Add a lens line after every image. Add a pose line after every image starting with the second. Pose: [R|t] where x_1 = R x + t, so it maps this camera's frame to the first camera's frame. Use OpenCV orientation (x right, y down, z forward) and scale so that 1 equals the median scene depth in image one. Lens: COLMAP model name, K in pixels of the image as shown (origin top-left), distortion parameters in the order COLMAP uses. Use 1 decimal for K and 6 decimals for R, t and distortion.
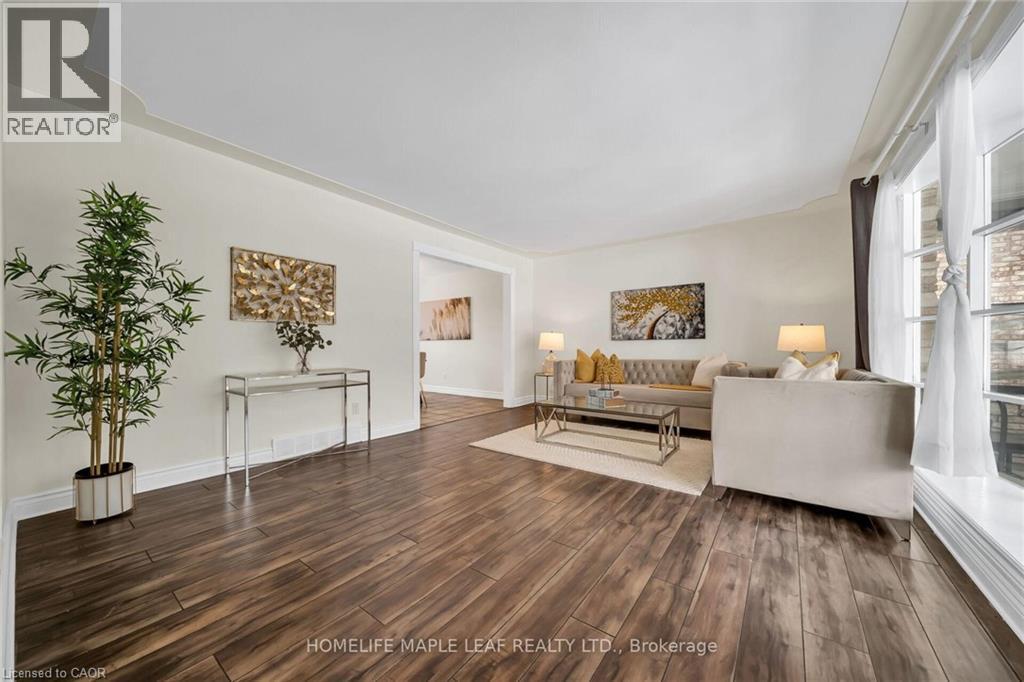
lens RADIAL K [[368.5, 0, 506.4], [0, 368.5, 345.6], [0, 0, 1]] dist [-0.002730, -0.000086]
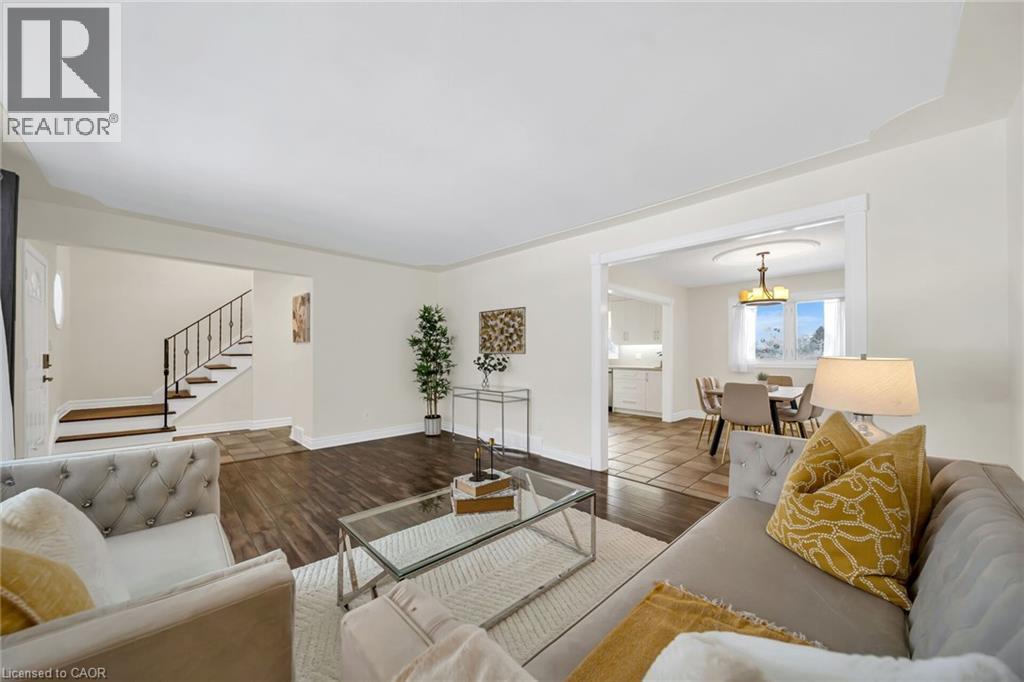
lens RADIAL K [[368.5, 0, 506.9], [0, 368.5, 348.7], [0, 0, 1]] dist [-0.002730, -0.000086]
pose [[-0.158399, -0.003314, -0.987370, 1.284676], [0.005781, 0.999974, -0.004284, -0.107783], [0.987358, -0.006386, -0.158375, 1.820974]]
